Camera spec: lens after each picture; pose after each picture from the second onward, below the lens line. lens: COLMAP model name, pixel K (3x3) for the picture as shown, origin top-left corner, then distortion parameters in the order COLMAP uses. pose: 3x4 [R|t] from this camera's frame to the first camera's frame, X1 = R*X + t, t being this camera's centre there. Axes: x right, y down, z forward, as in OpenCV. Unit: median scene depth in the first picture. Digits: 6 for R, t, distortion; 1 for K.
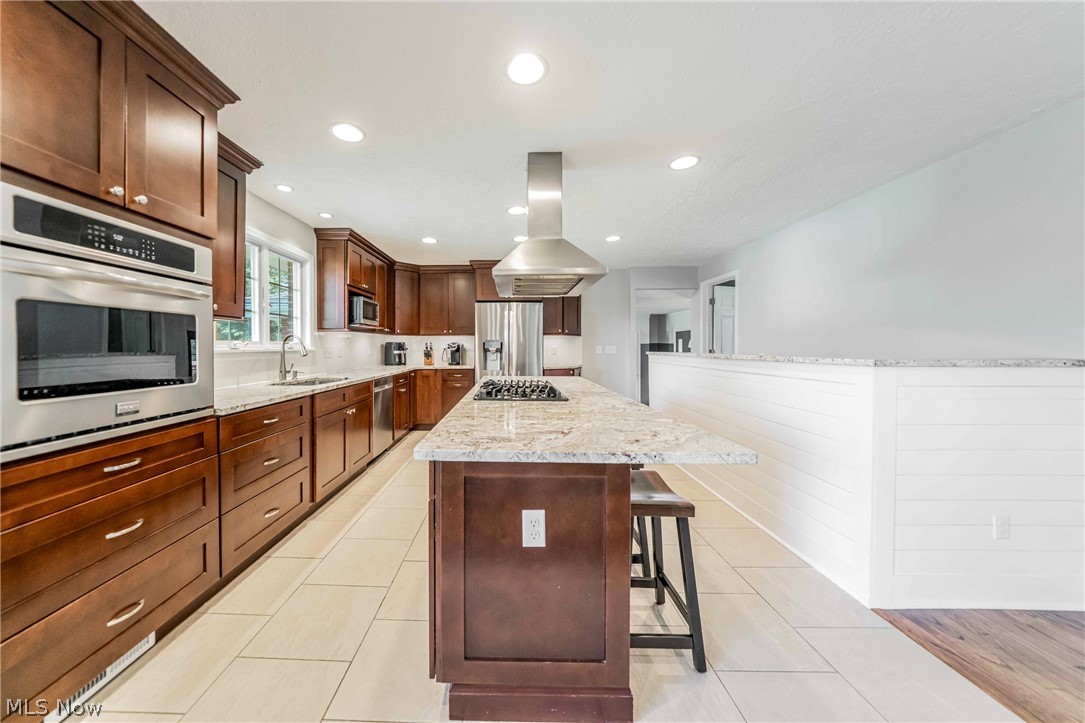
lens RADIAL K [[380.0, 0, 518.5], [0, 380.0, 350.3], [0, 0, 1]] dist [-0.019141, -0.000412]
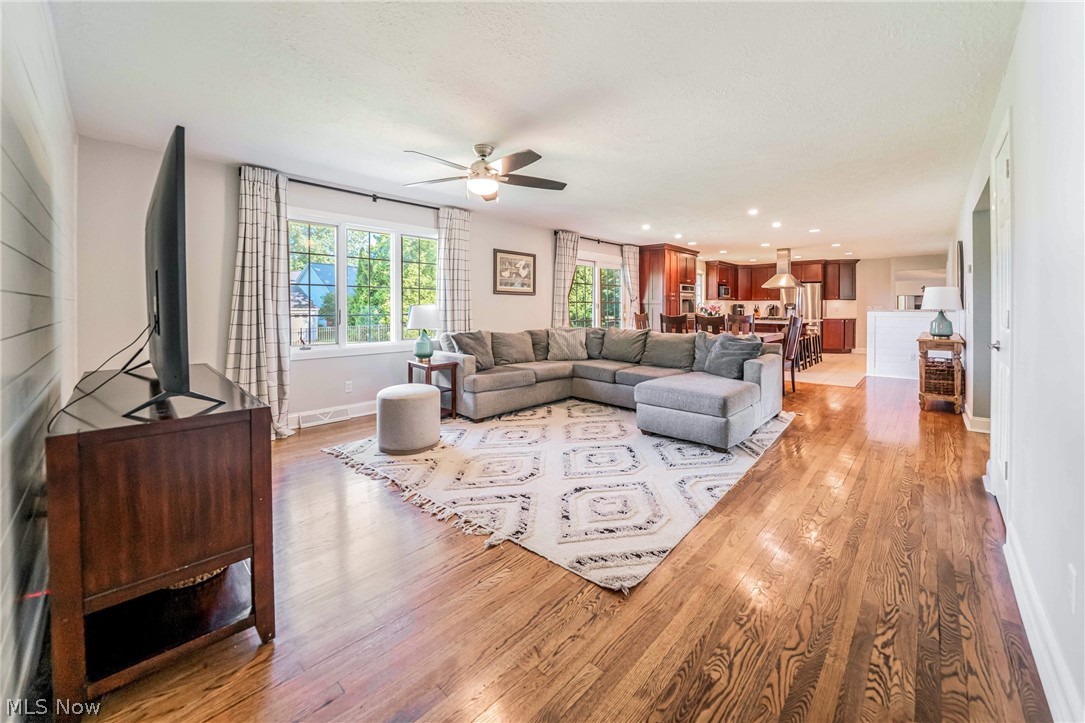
lens RADIAL K [[415.6, 0, 553.5], [0, 415.6, 310.7], [0, 0, 1]] dist [-0.000627, -0.000066]
pose [[0.742190, 0.006877, -0.670154, 0.733575], [-0.007153, 0.999972, 0.002340, 0.025863], [0.670151, 0.003057, 0.742219, -2.238766]]
